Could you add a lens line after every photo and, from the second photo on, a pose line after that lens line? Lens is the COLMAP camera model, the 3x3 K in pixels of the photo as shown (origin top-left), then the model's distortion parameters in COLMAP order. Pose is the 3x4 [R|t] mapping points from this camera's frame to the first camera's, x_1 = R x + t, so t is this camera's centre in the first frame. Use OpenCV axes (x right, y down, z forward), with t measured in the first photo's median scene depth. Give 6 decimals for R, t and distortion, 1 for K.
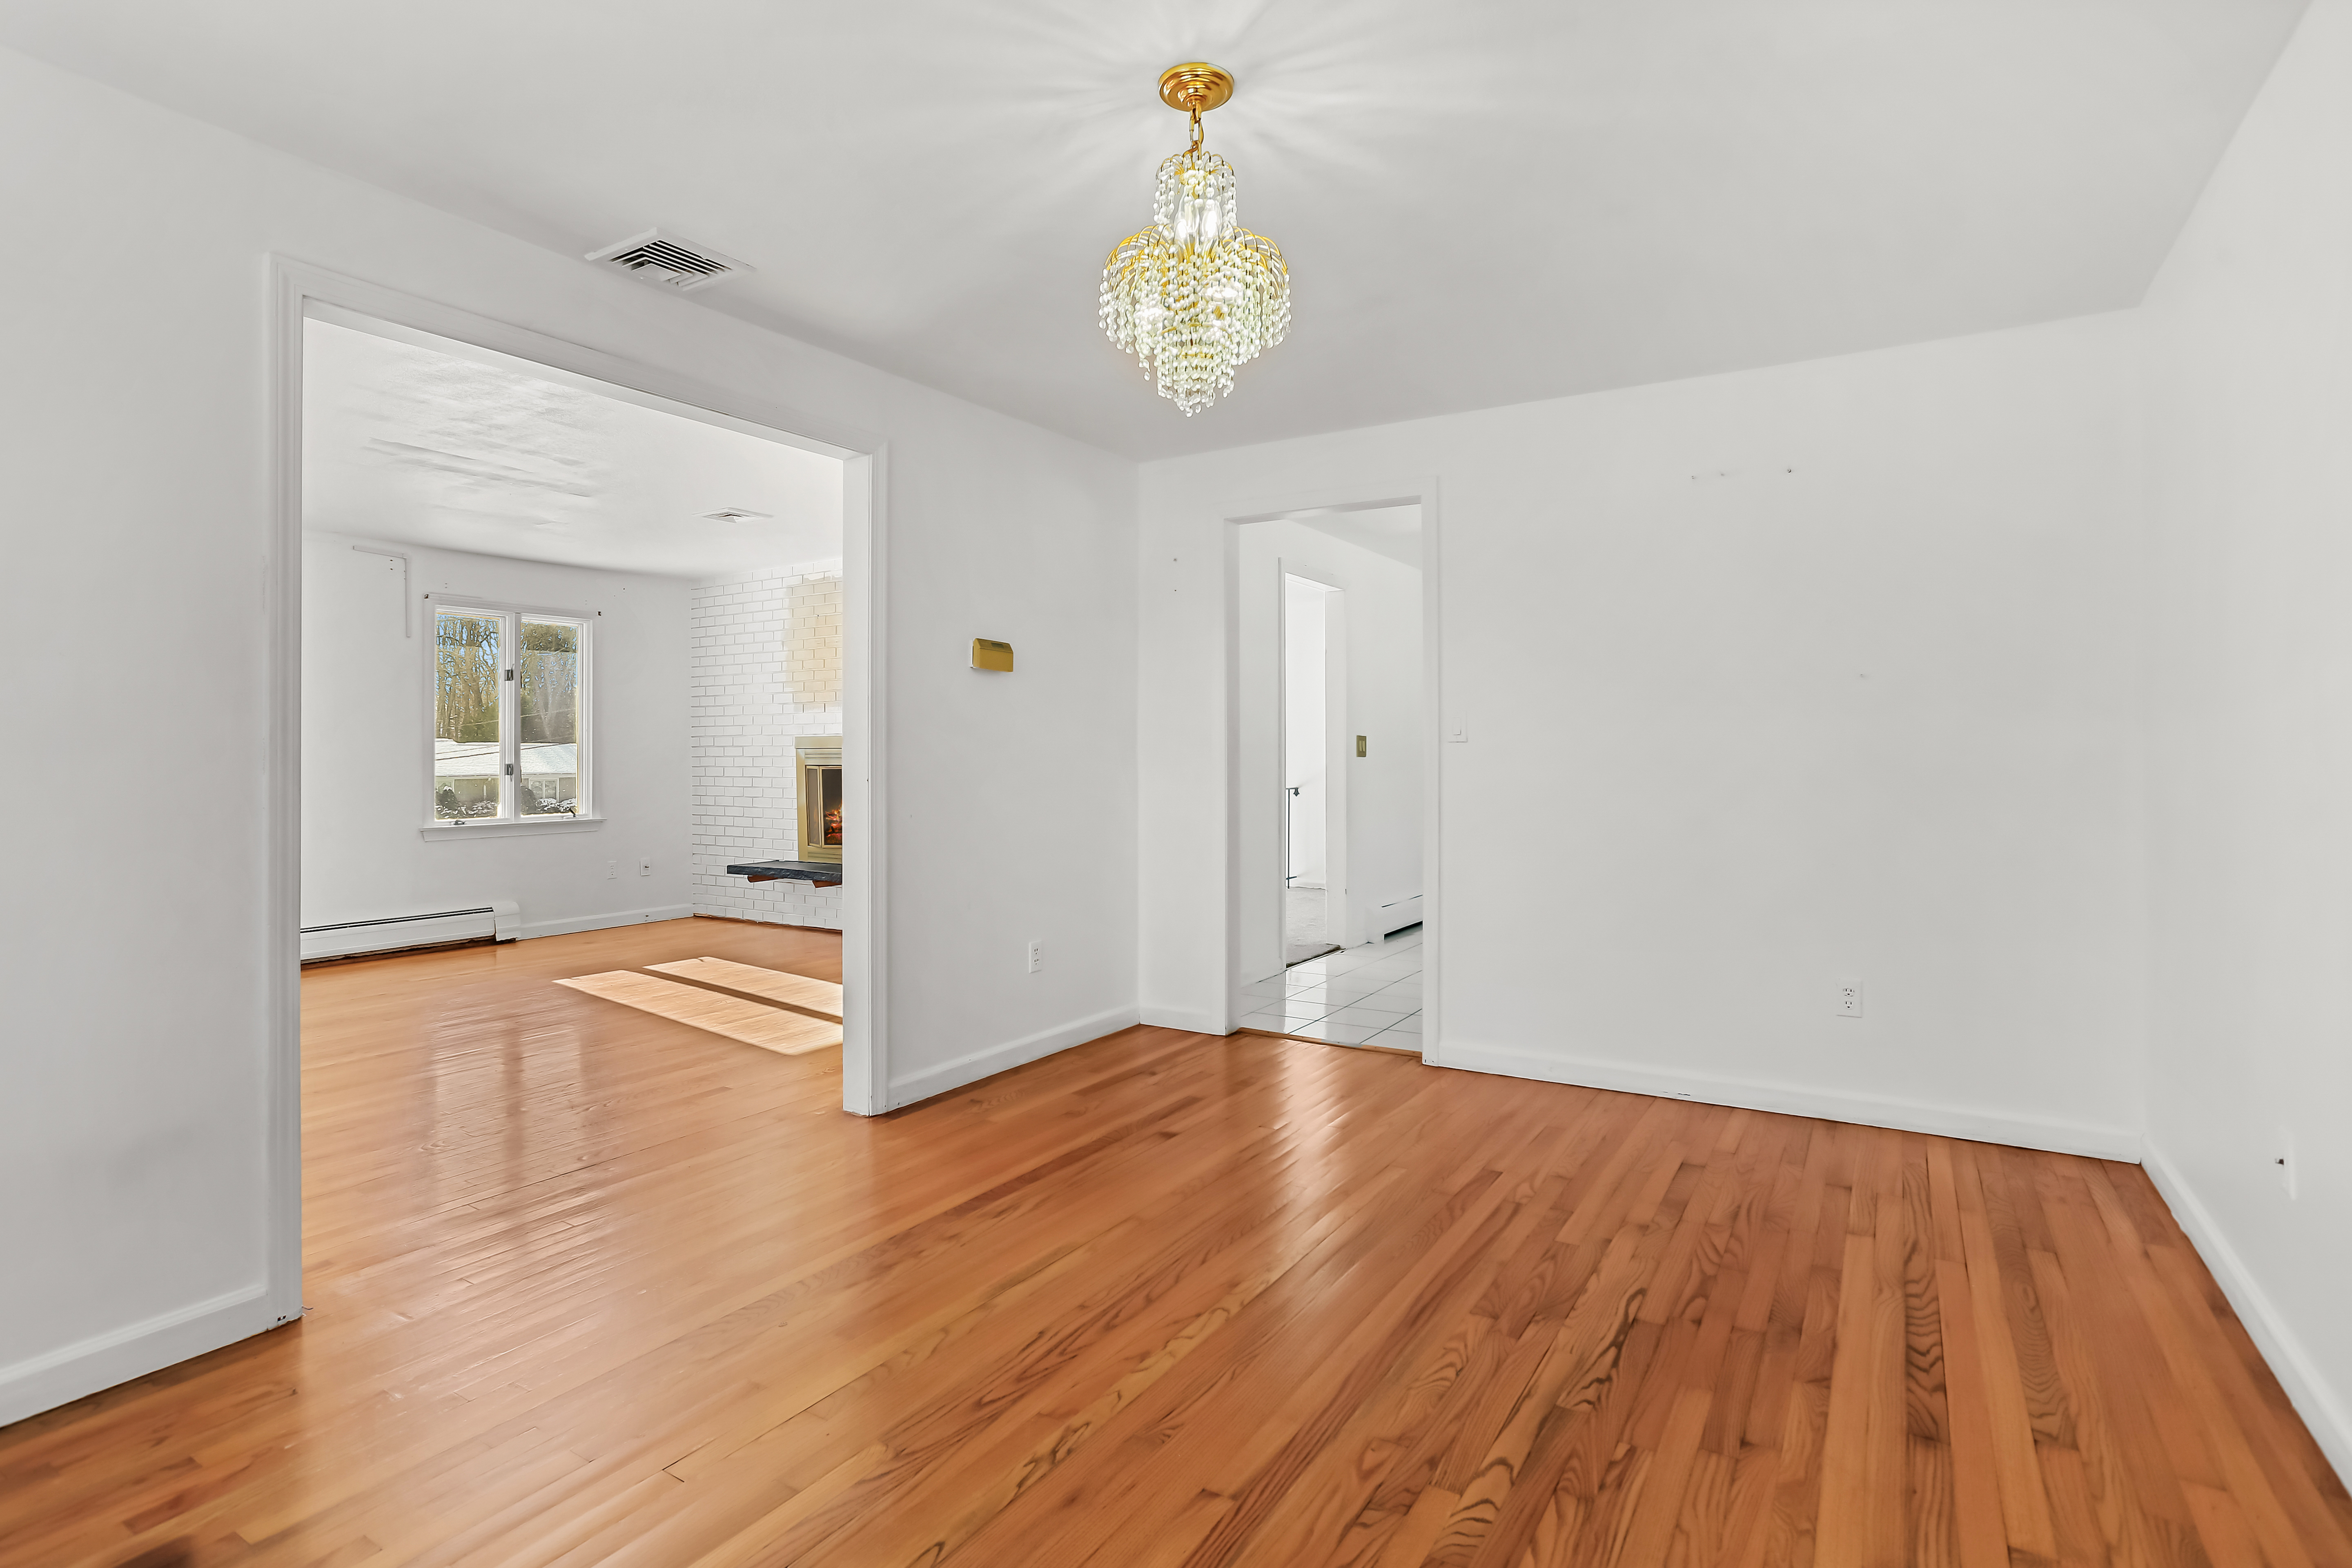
lens RADIAL K [[1202.4, 0, 1173.6], [0, 1202.4, 756.2], [0, 0, 1]] dist [0.002065, 0.001486]
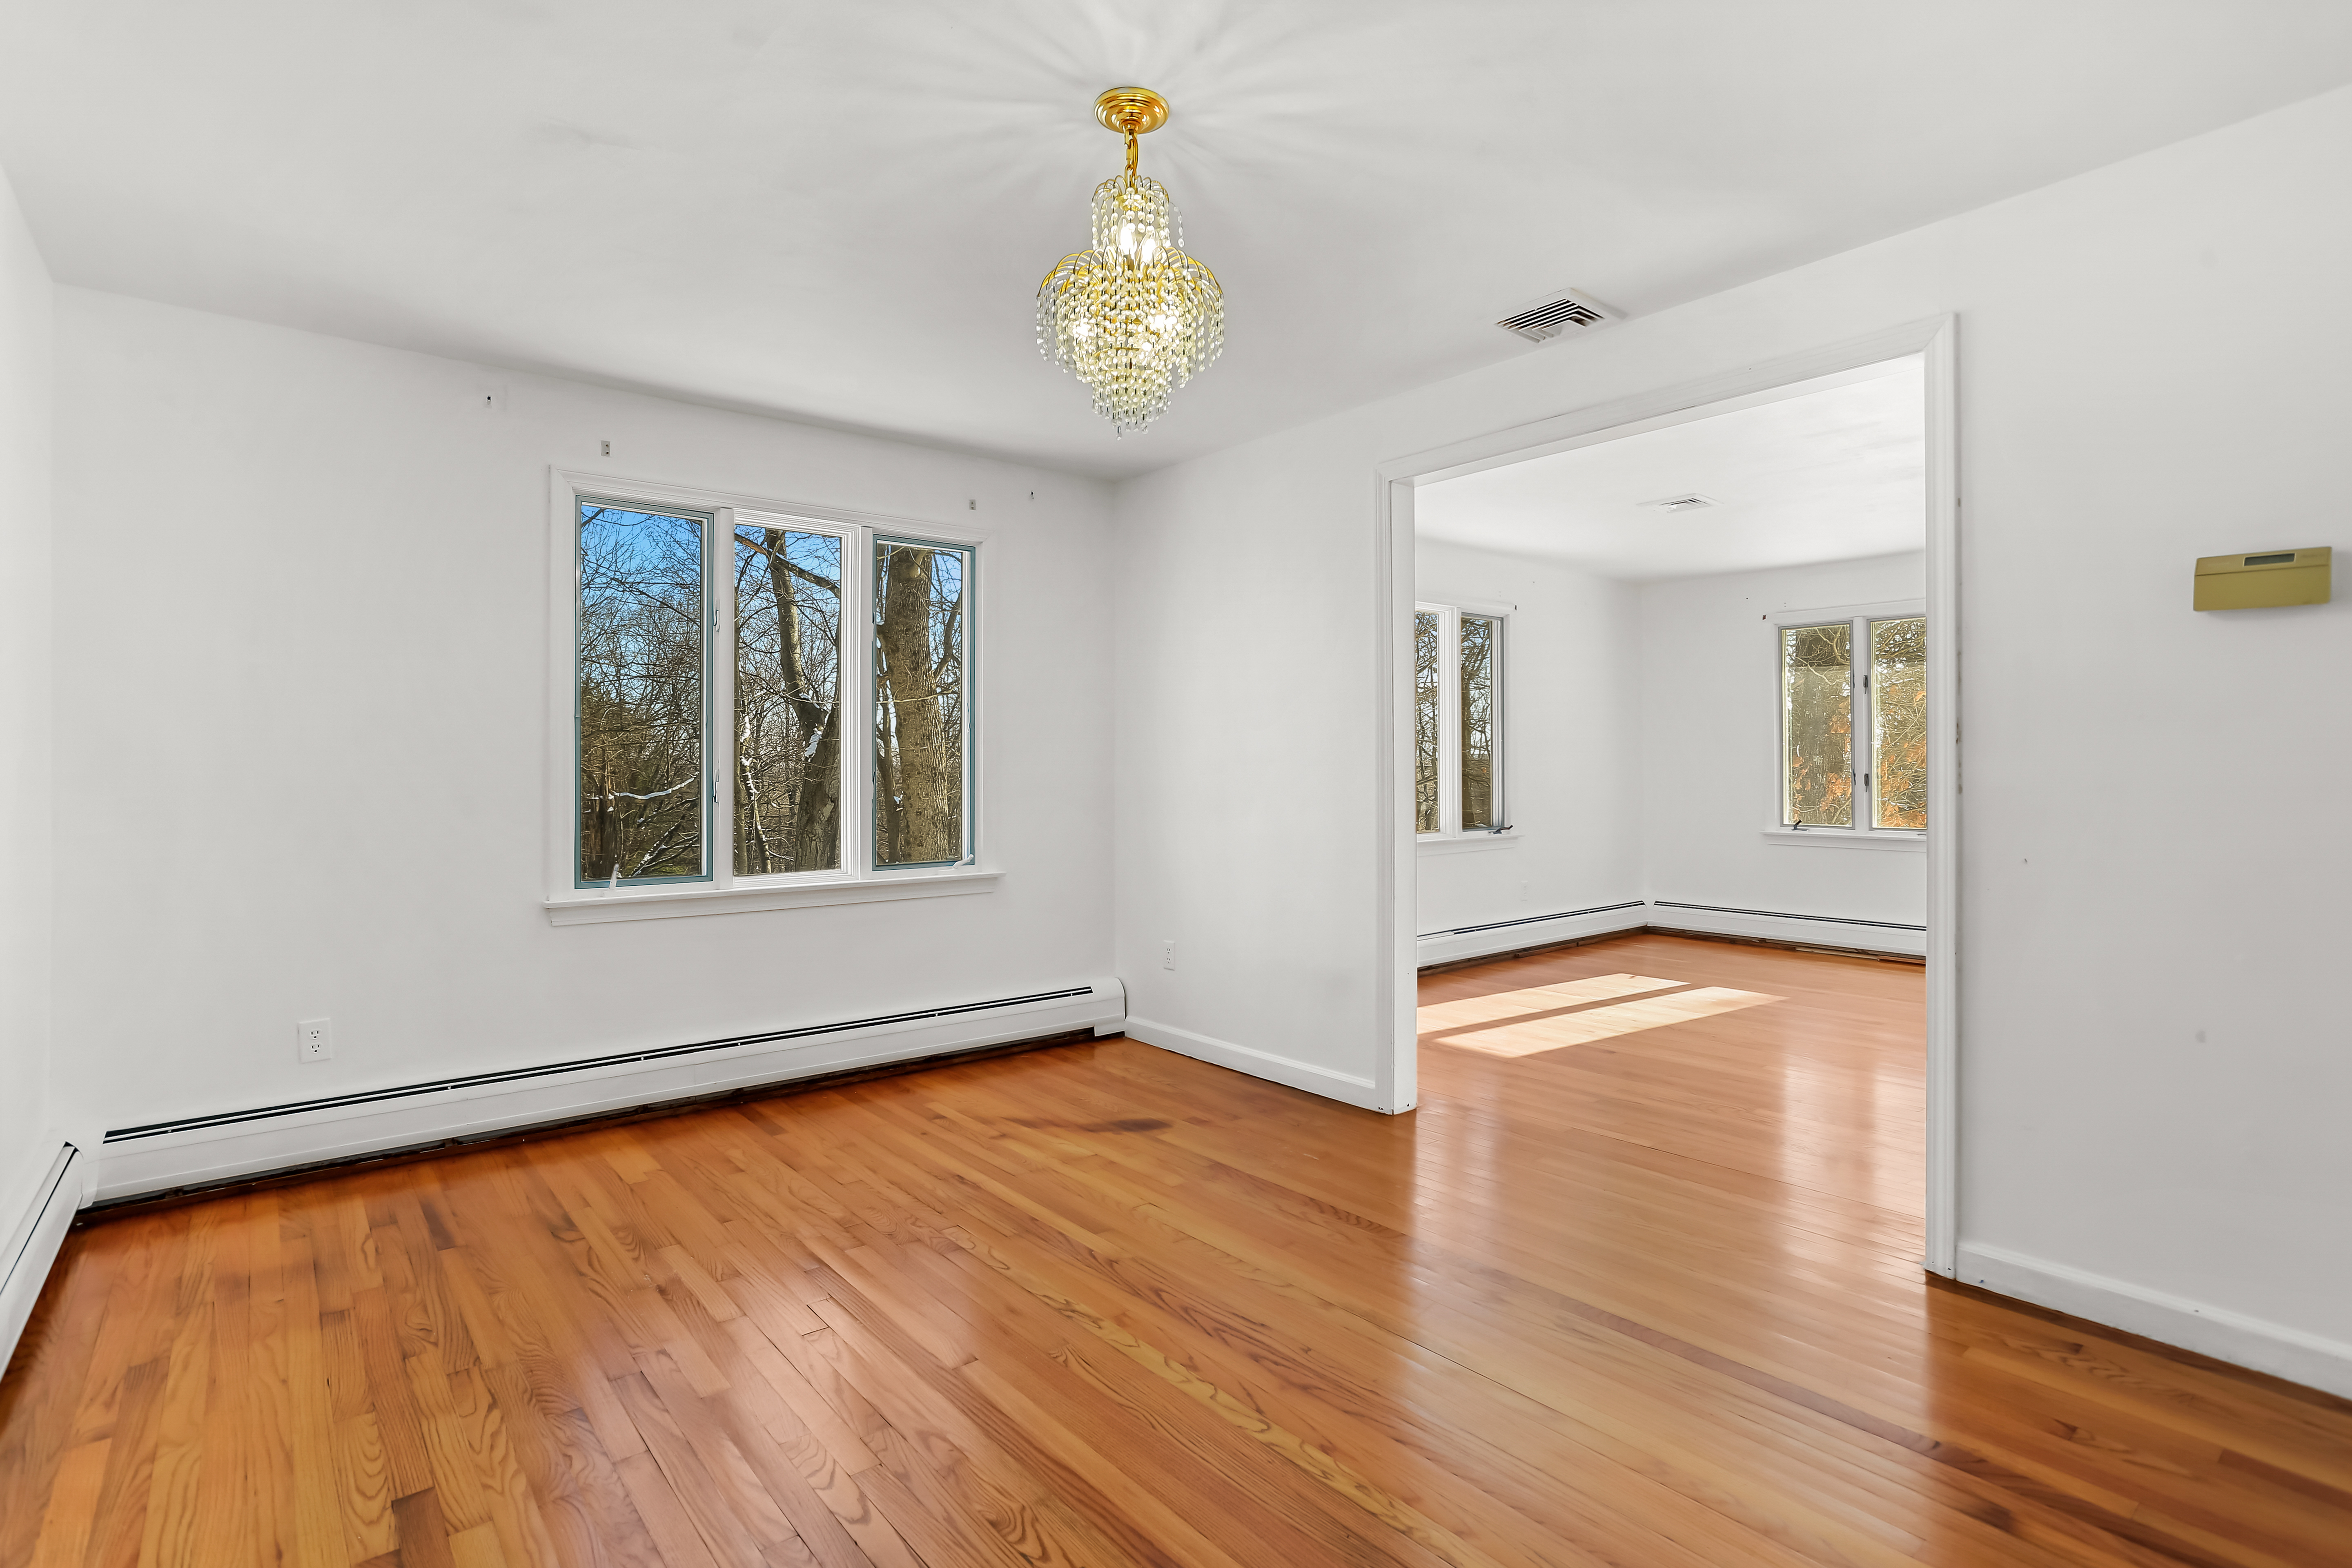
lens RADIAL K [[1151.6, 0, 1181.9], [0, 1151.6, 763.1], [0, 0, 1]] dist [0.001179, 0.000480]
pose [[-0.329627, -0.003483, -0.944105, 0.938849], [0.005589, 0.999968, -0.005640, -0.009209], [0.944095, -0.007135, -0.329598, 1.370873]]
